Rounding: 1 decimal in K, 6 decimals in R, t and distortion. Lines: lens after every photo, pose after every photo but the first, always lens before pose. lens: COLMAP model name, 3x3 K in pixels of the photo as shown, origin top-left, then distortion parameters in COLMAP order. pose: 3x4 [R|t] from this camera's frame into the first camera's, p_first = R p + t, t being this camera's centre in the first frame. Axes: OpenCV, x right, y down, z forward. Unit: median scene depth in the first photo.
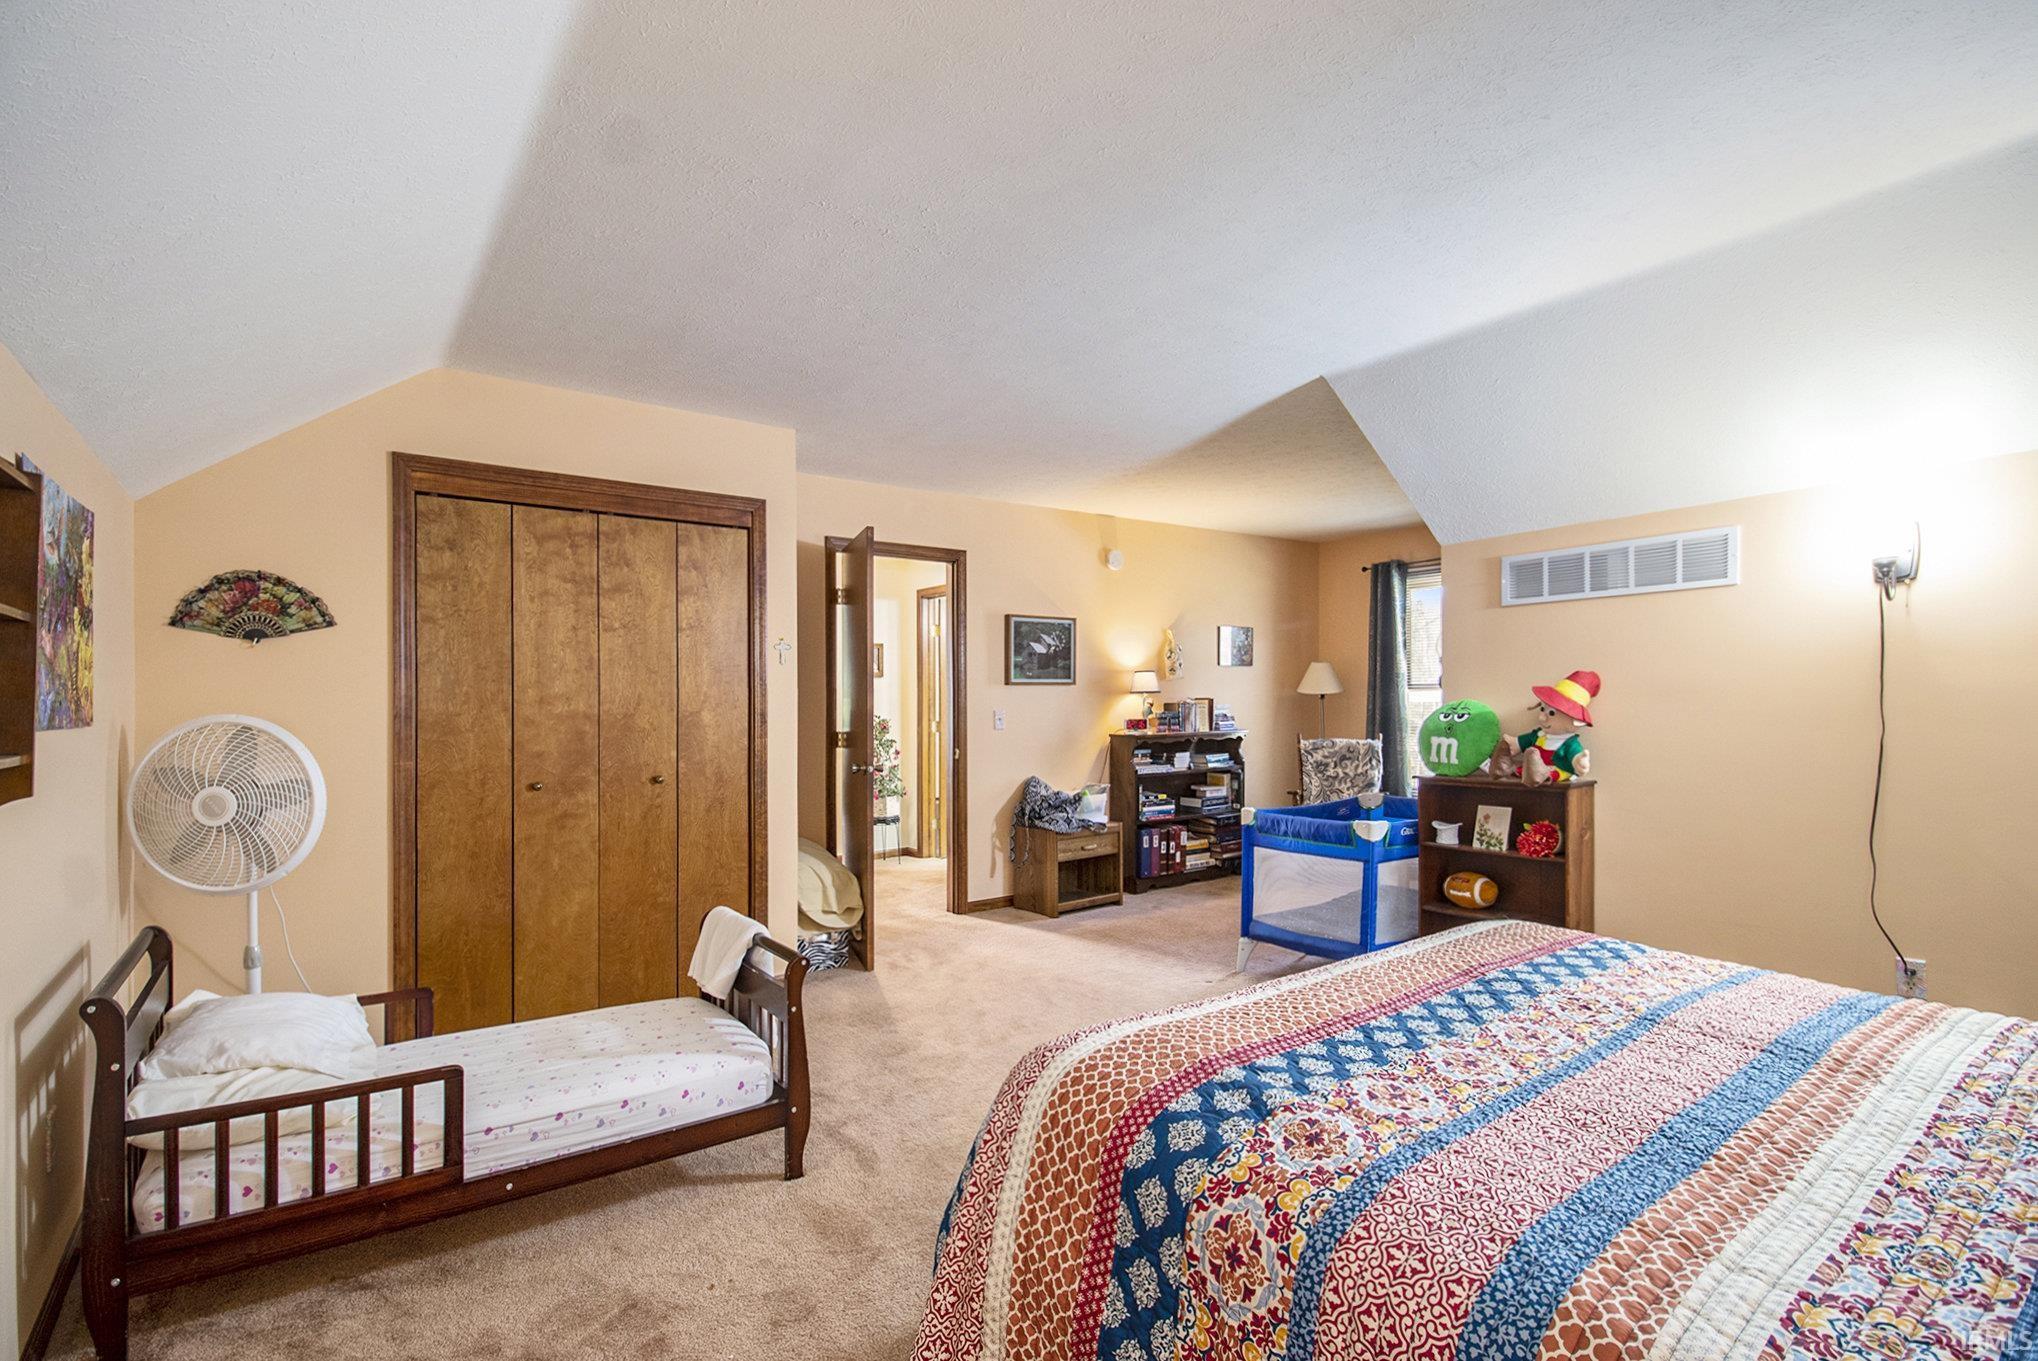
lens RADIAL K [[956.2, 0, 1021.1], [0, 956.2, 698.8], [0, 0, 1]] dist [0.002278, 0.000194]
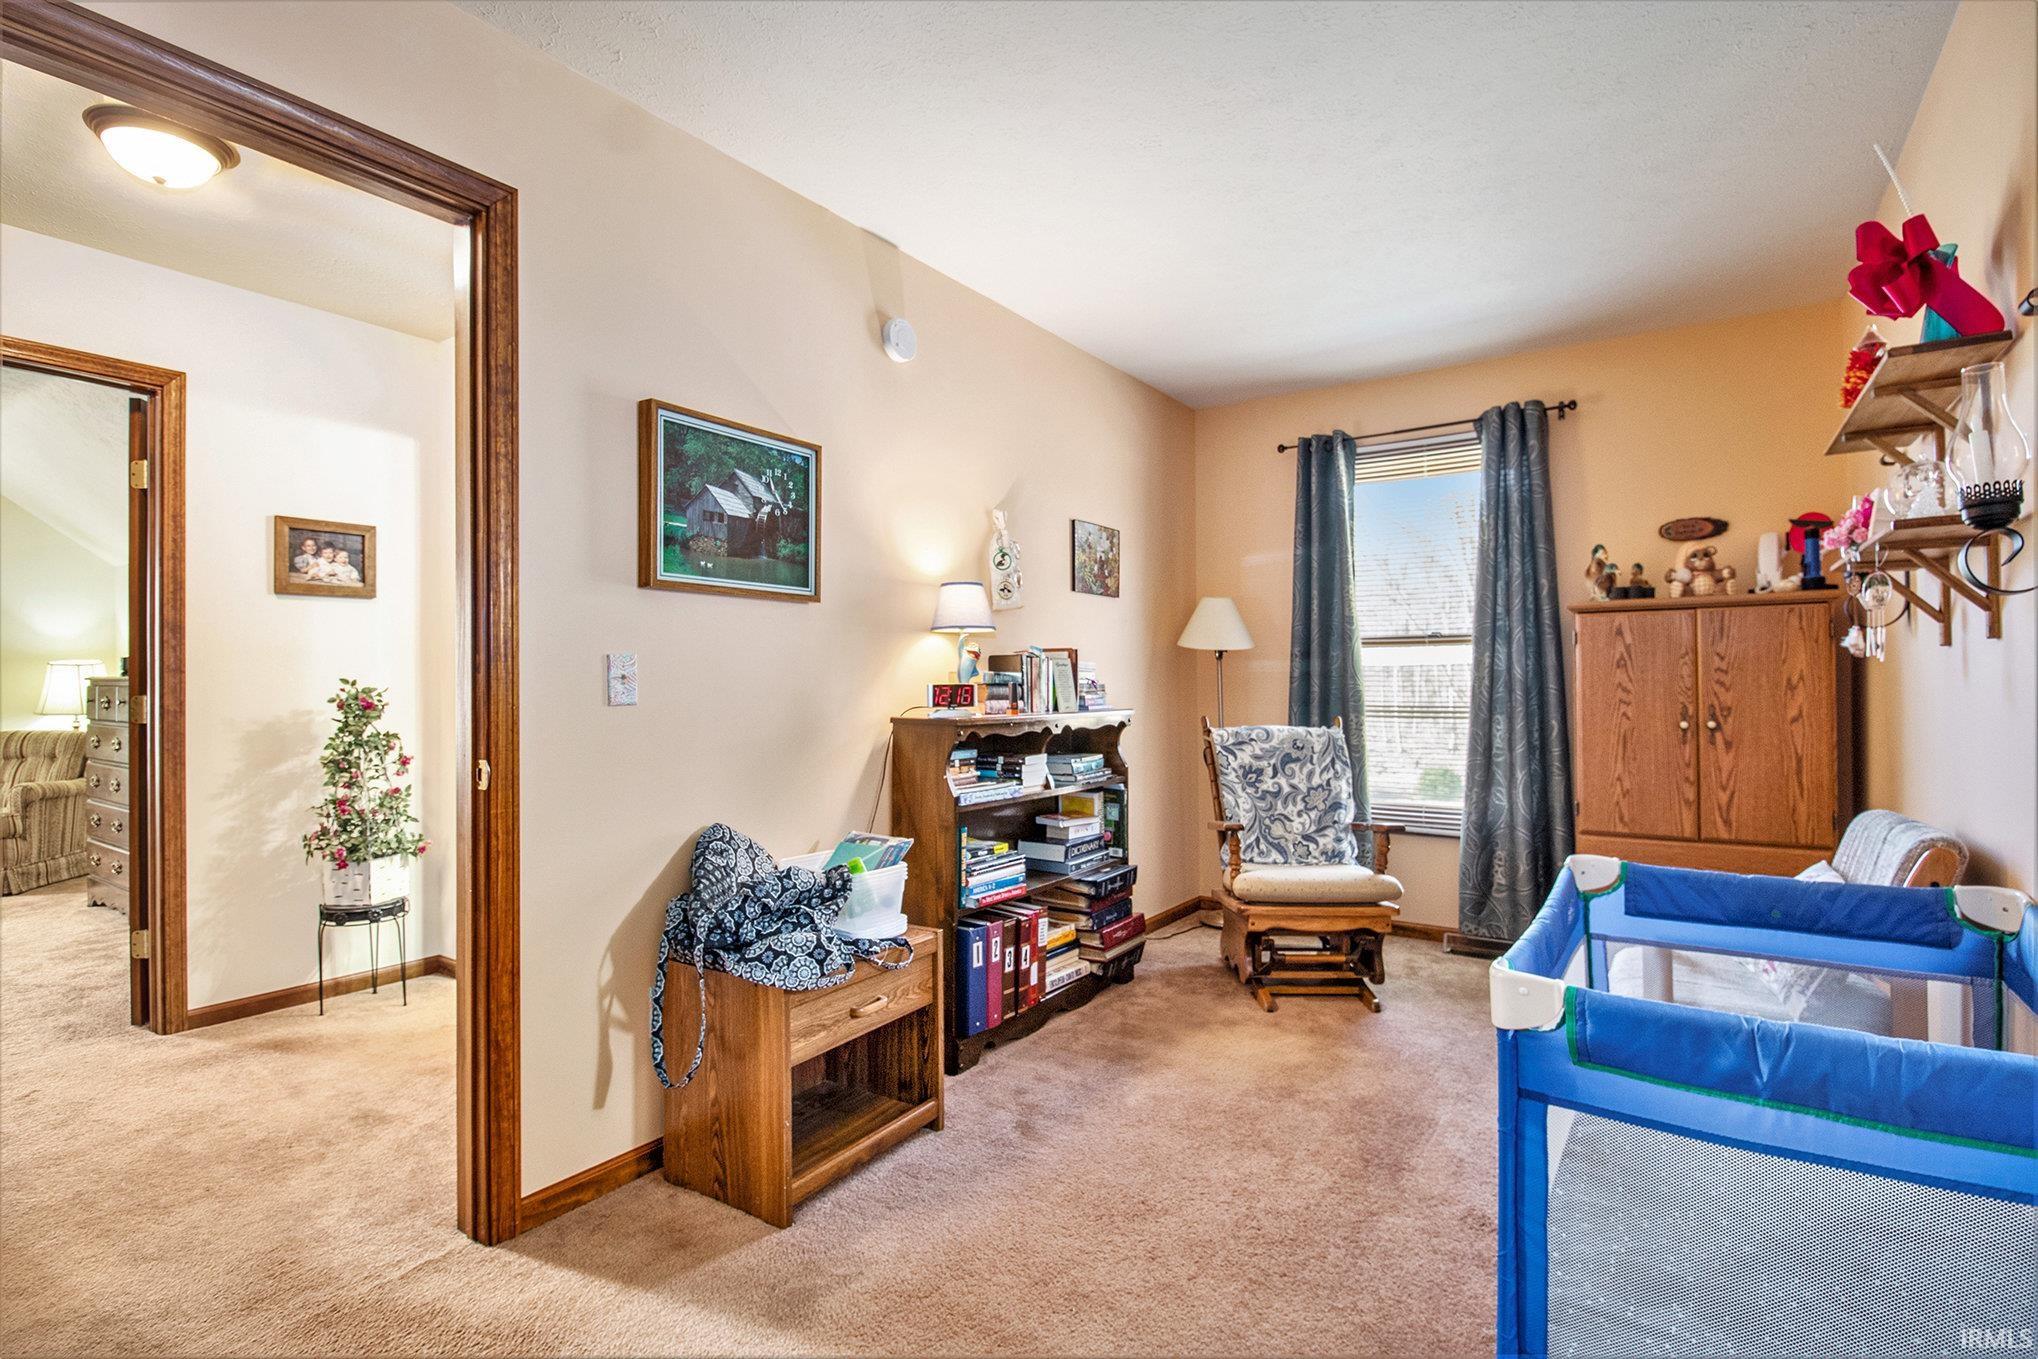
lens RADIAL K [[956.2, 0, 1027.7], [0, 956.2, 709.5], [0, 0, 1]] dist [0.002278, 0.000194]
pose [[0.944136, -0.000283, 0.329556, 0.003620], [-0.007365, 0.999732, 0.021961, 0.022693], [-0.329474, -0.023162, 0.943880, 0.552015]]
